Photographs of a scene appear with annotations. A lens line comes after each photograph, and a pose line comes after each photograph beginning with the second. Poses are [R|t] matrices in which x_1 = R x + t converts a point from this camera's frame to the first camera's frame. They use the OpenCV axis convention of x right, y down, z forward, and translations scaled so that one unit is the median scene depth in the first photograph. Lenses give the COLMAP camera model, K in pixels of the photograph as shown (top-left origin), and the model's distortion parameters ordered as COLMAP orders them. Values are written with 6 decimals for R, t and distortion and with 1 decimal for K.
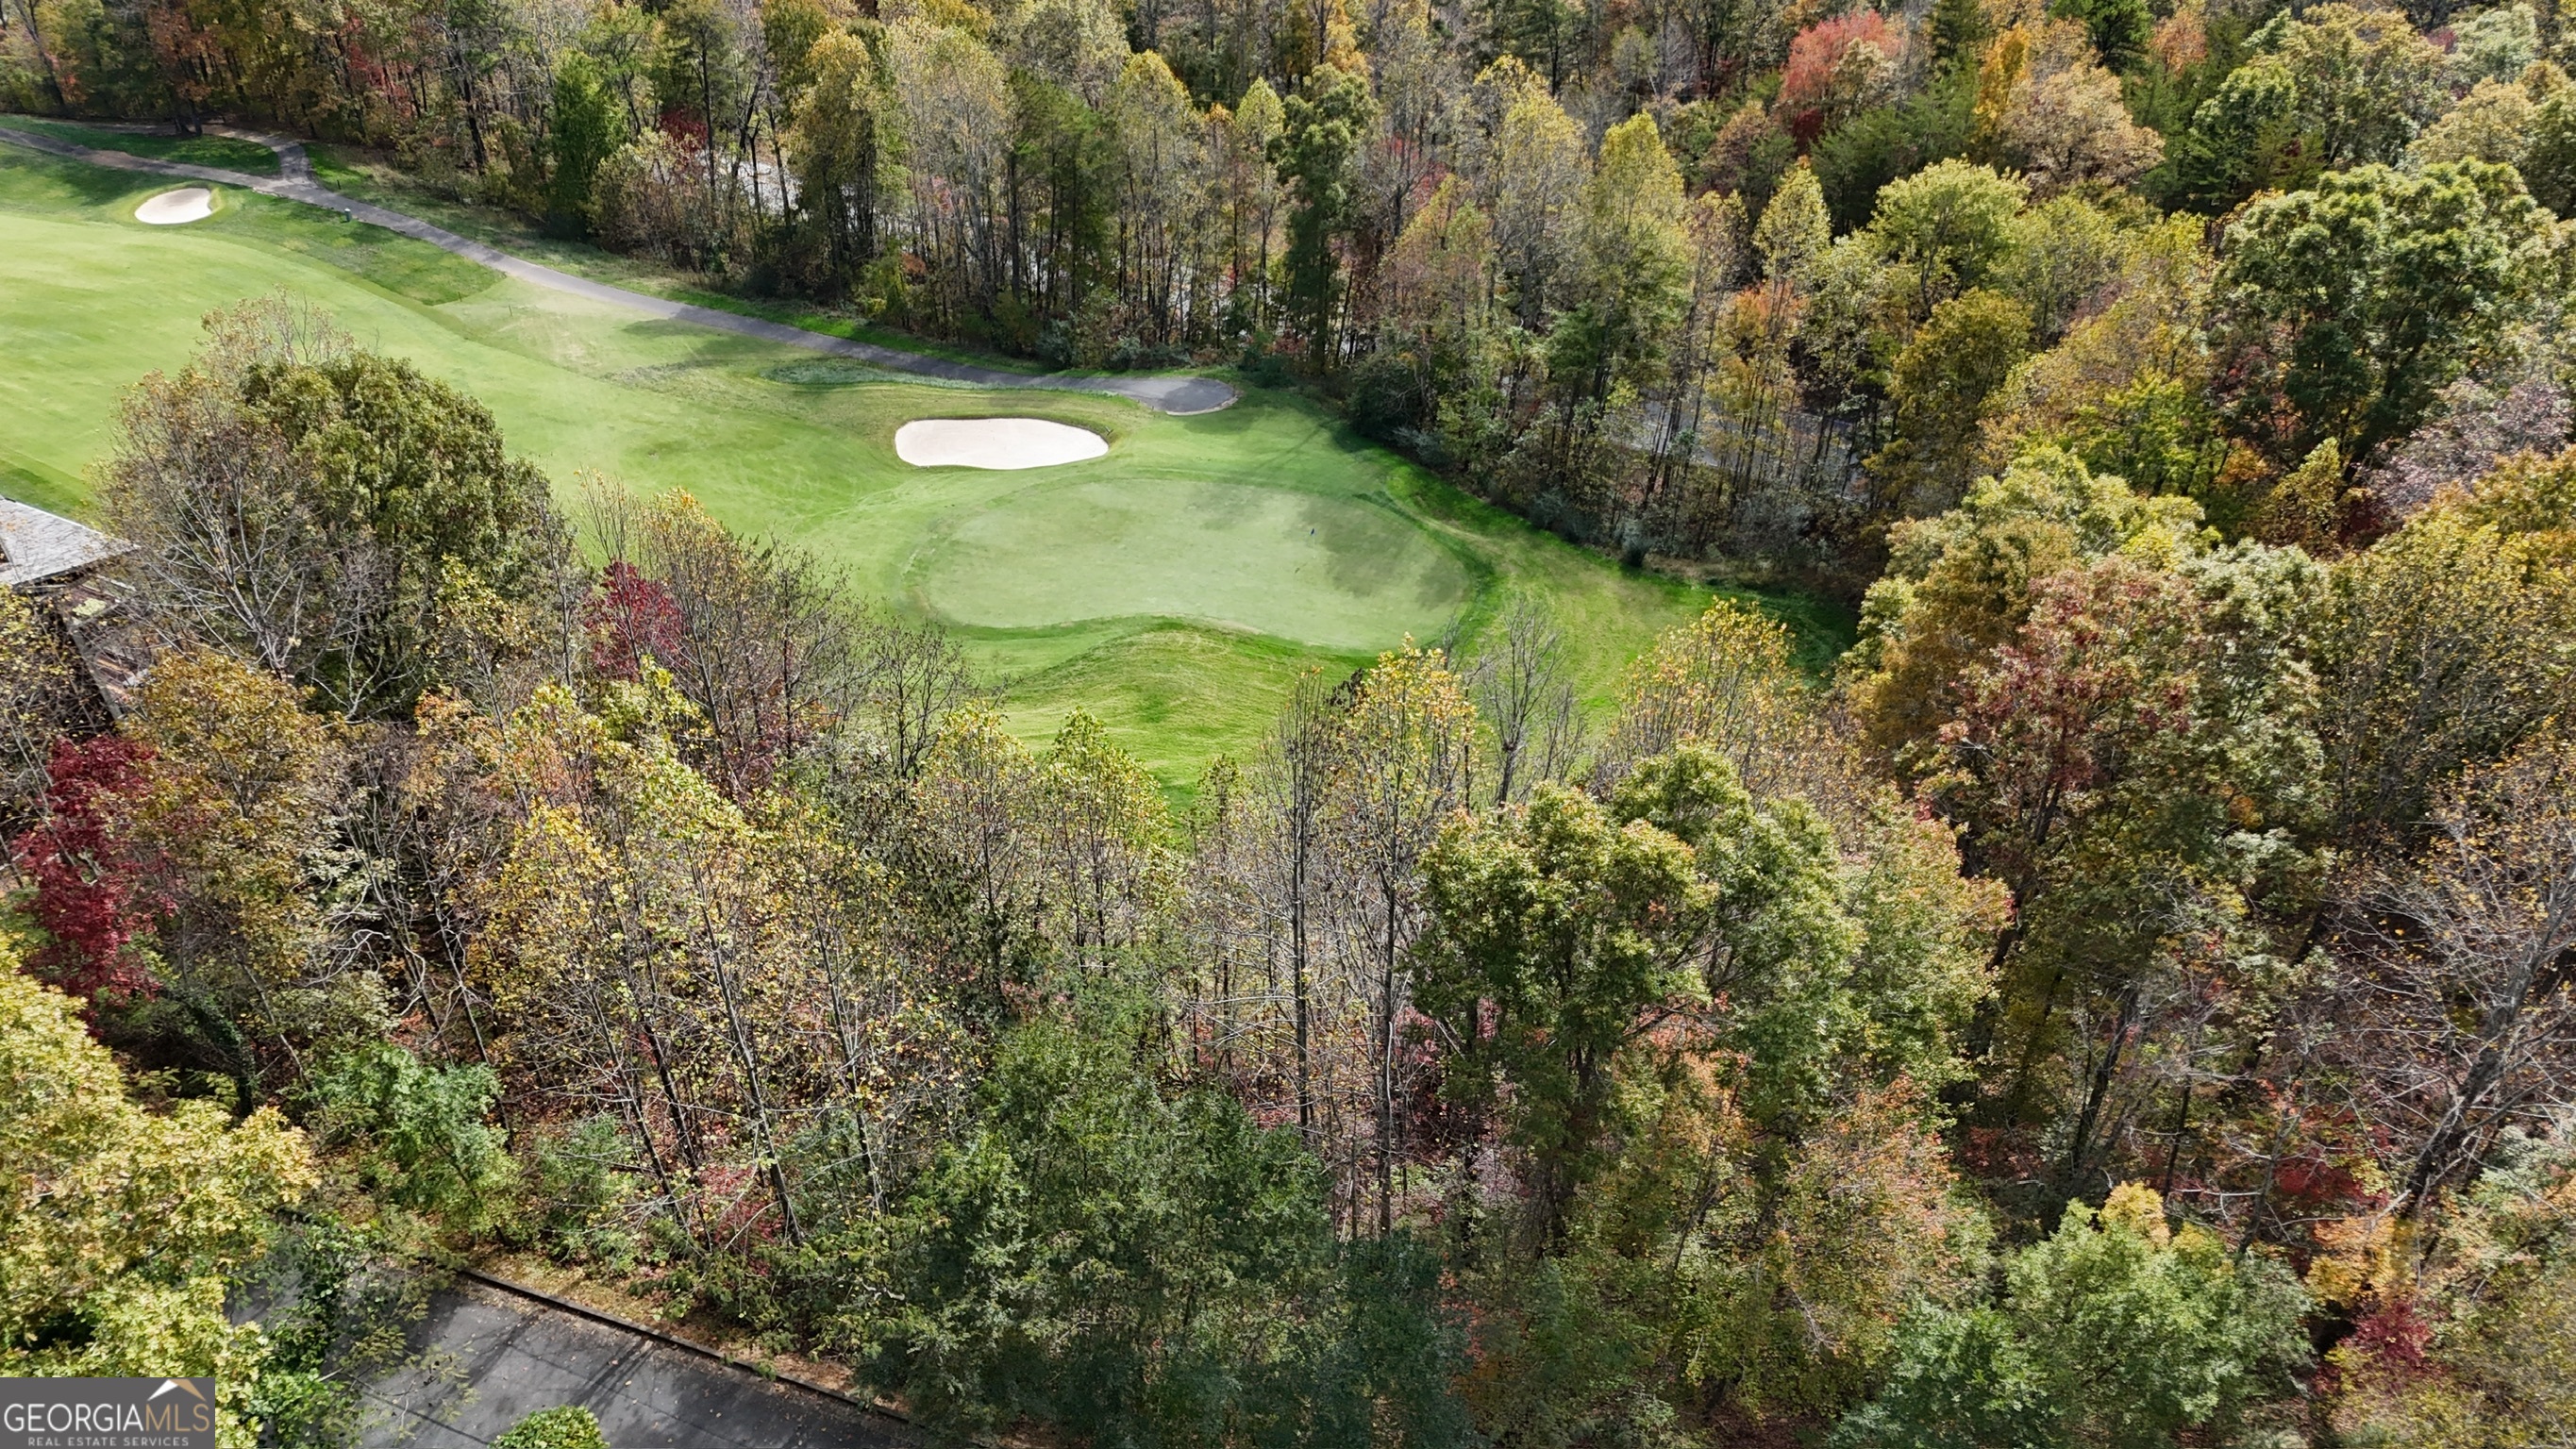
lens RADIAL K [[1871.9, 0, 1296.7], [0, 1871.9, 719.0], [0, 0, 1]] dist [0.075192, -0.060320]
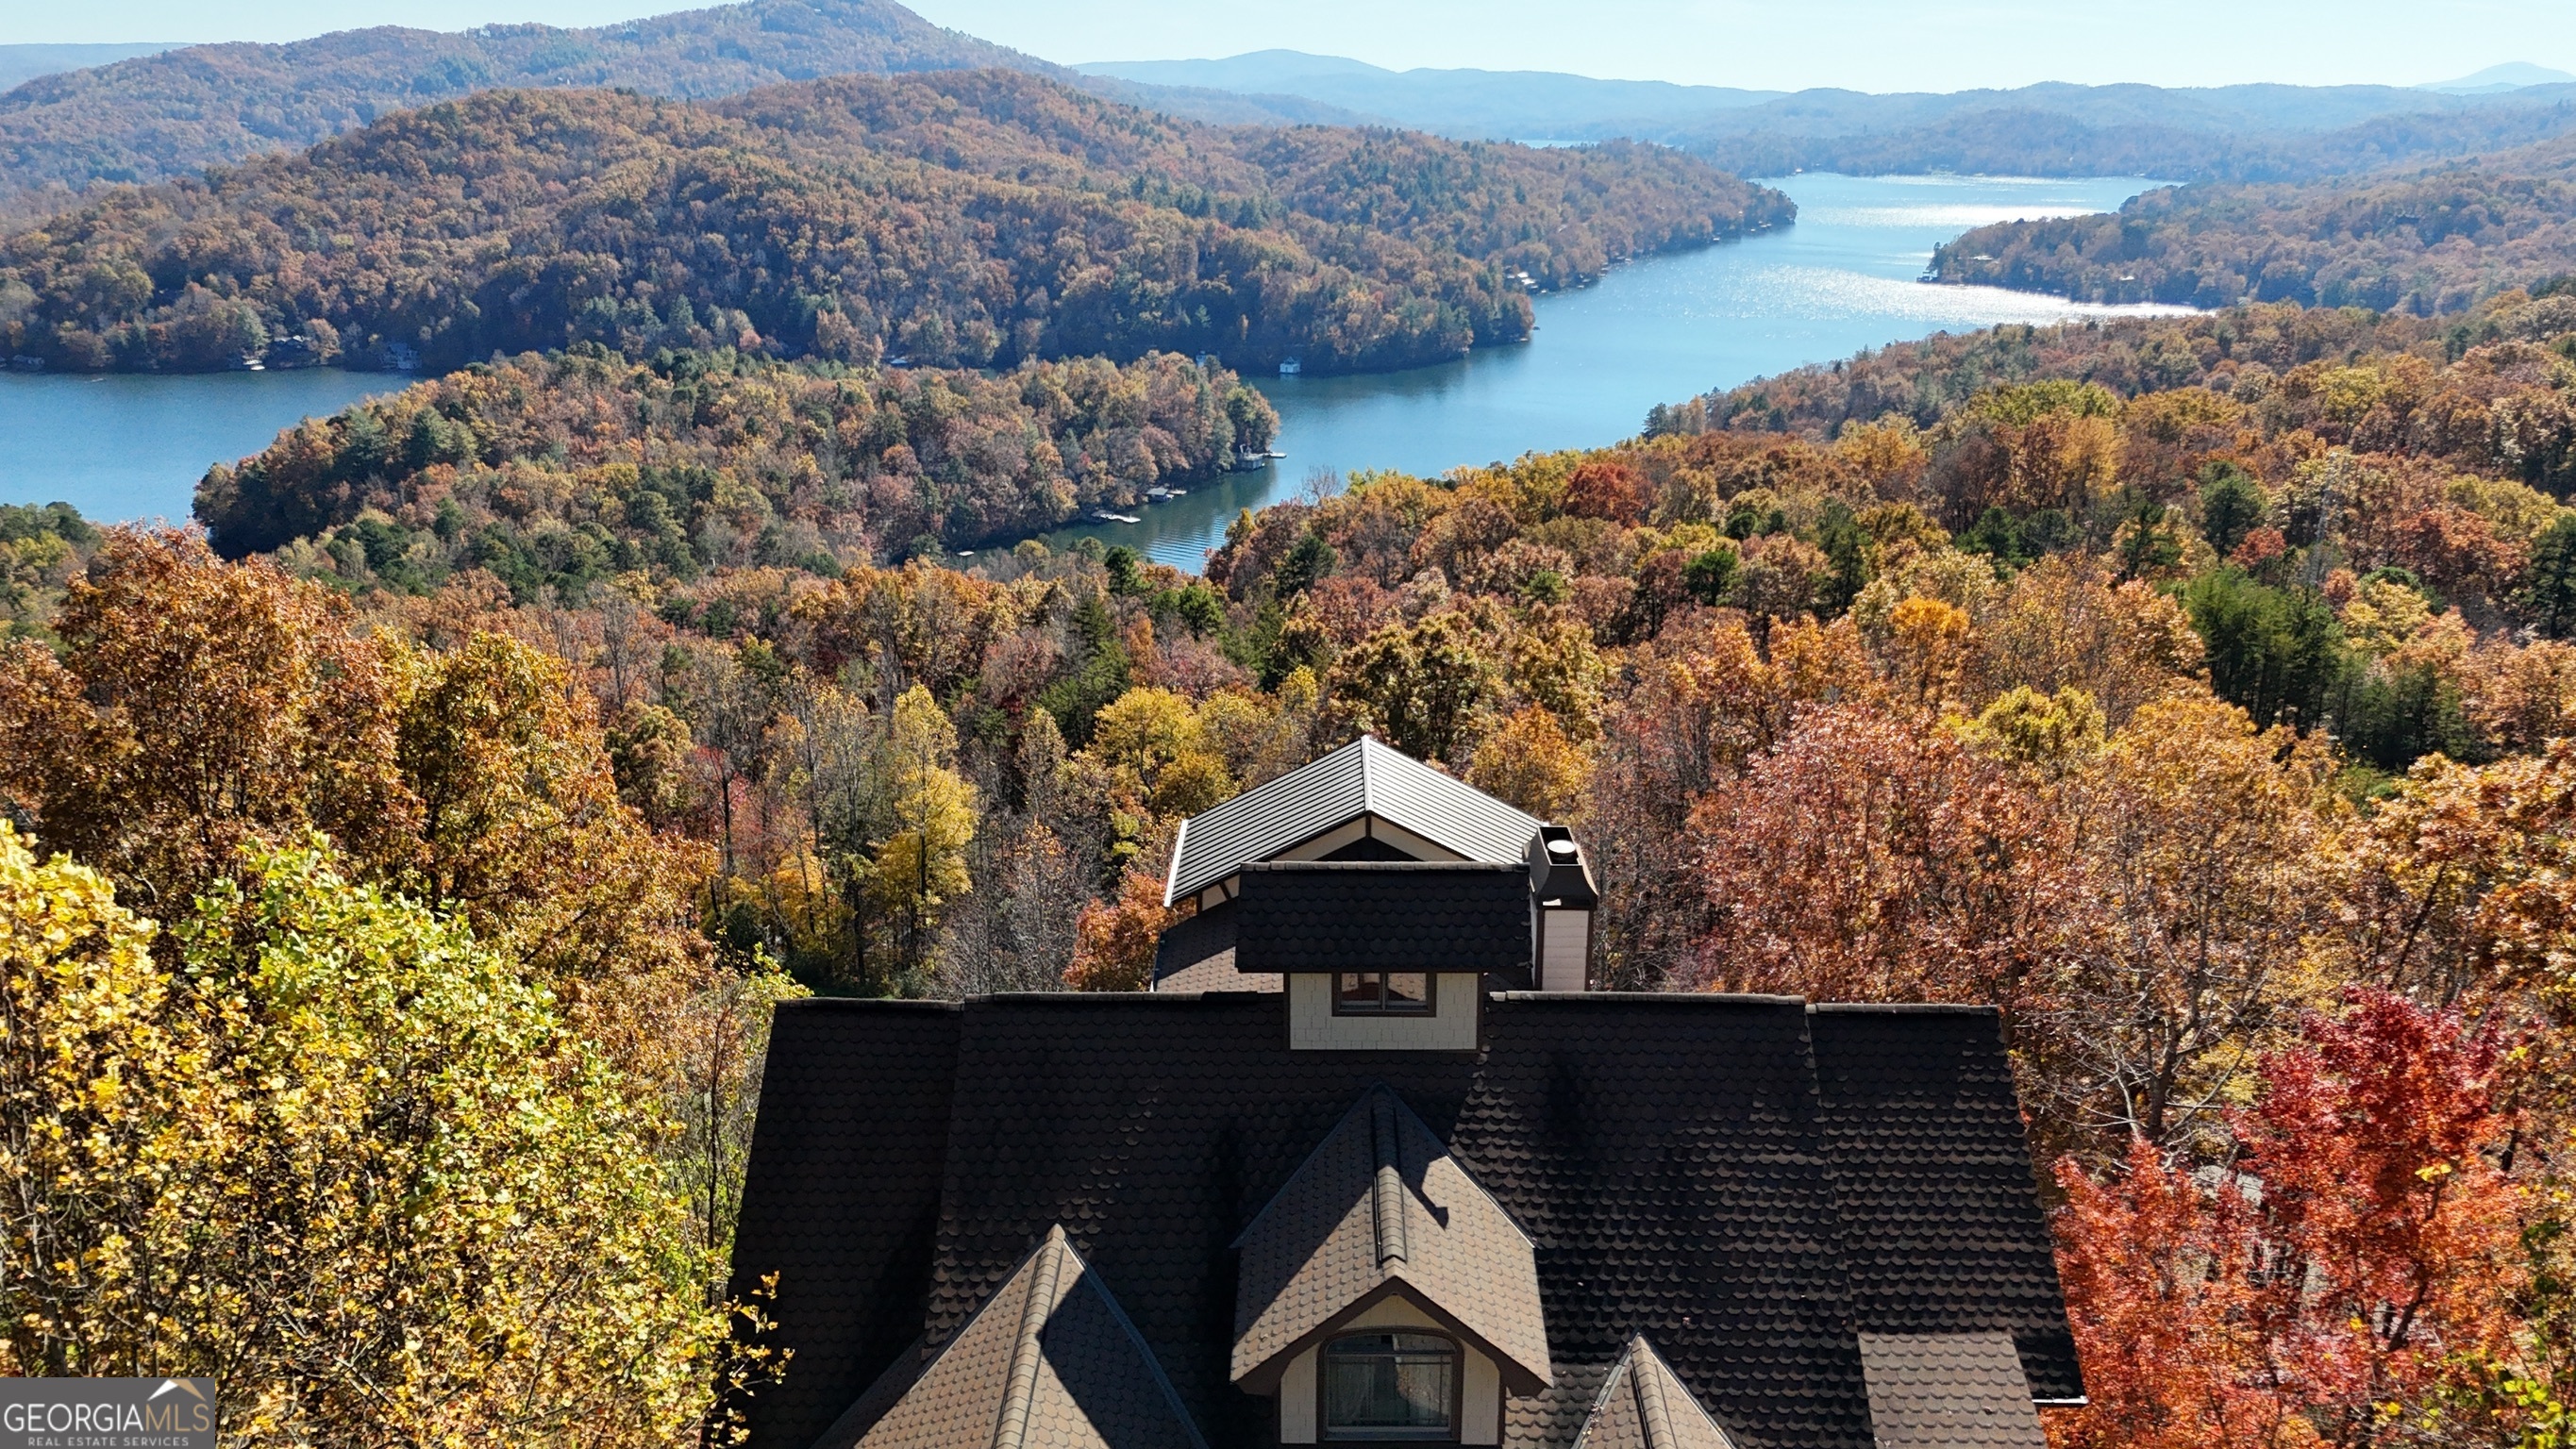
lens RADIAL K [[1871.9, 0, 1286.3], [0, 1871.9, 678.6], [0, 0, 1]] dist [0.075192, -0.060320]
pose [[0.885690, -0.129666, 0.445803, -0.183379], [0.286097, 0.908664, -0.304103, 0.160521], [-0.365653, 0.396884, 0.841891, -0.236633]]
